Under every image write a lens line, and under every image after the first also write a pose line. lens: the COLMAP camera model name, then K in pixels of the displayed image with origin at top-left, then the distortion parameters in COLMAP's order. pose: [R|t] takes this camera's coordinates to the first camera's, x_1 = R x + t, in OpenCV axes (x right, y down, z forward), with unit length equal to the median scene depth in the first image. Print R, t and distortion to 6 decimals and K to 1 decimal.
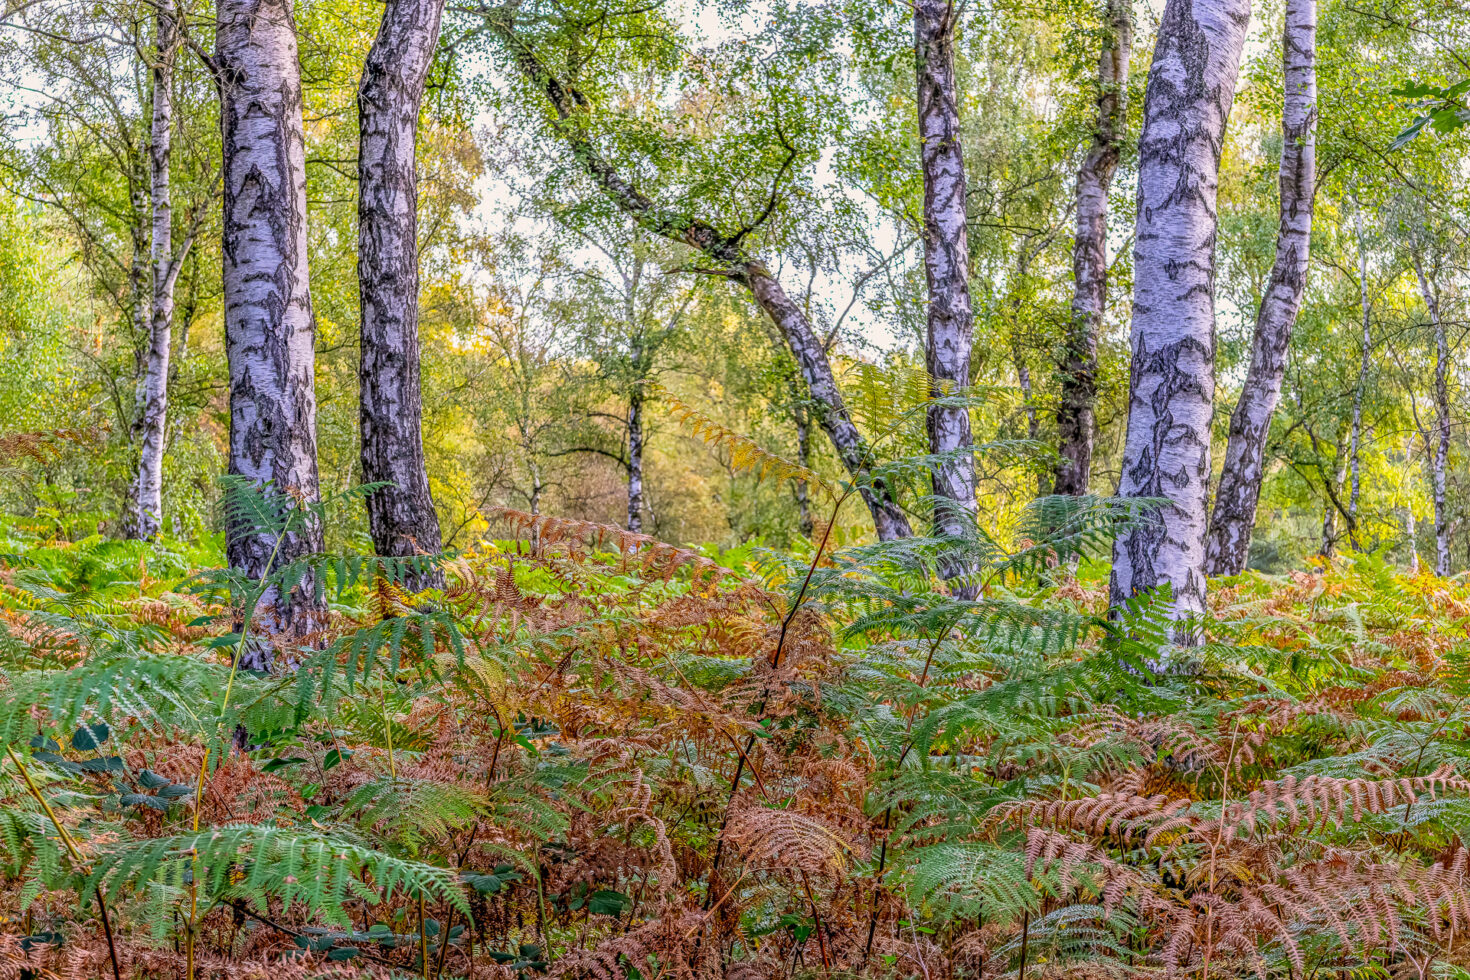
lens RADIAL K [[2374.2, 0, 735.5], [0, 2374.2, 478.4], [0, 0, 1]] dist [-0.085206, 0.000000]
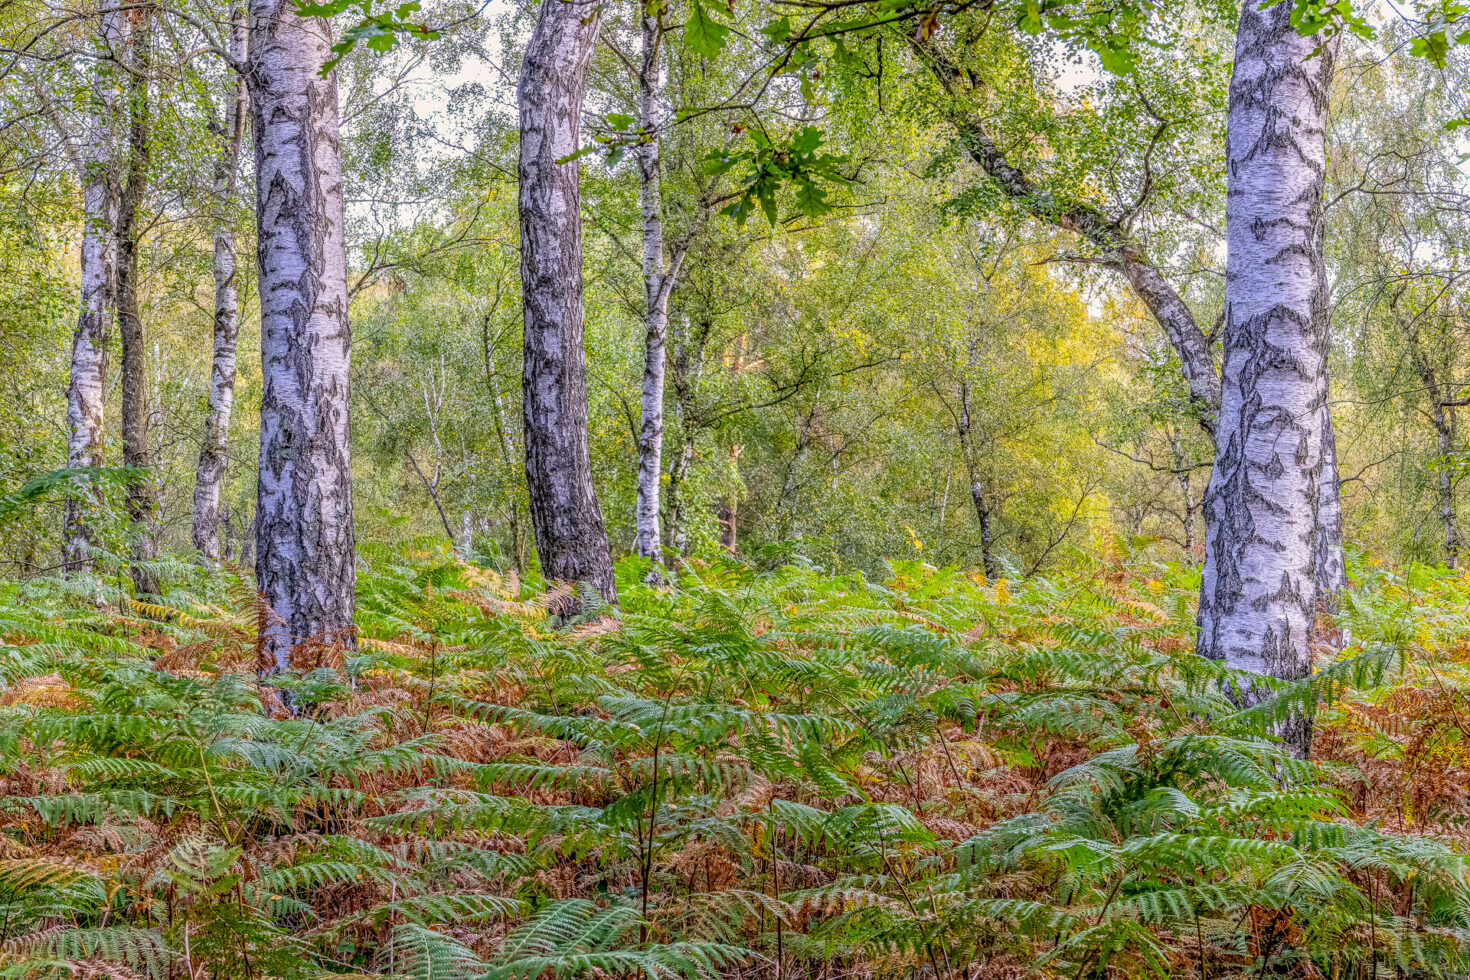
lens RADIAL K [[2579.0, 0, 734.7], [0, 2579.0, 498.1], [0, 0, 1]] dist [-0.089568, 0.000000]
pose [[0.954648, -0.021348, -0.296970, 0.278139], [0.020665, 0.999772, -0.005441, 0.011949], [0.297019, -0.000943, 0.954871, 0.038954]]
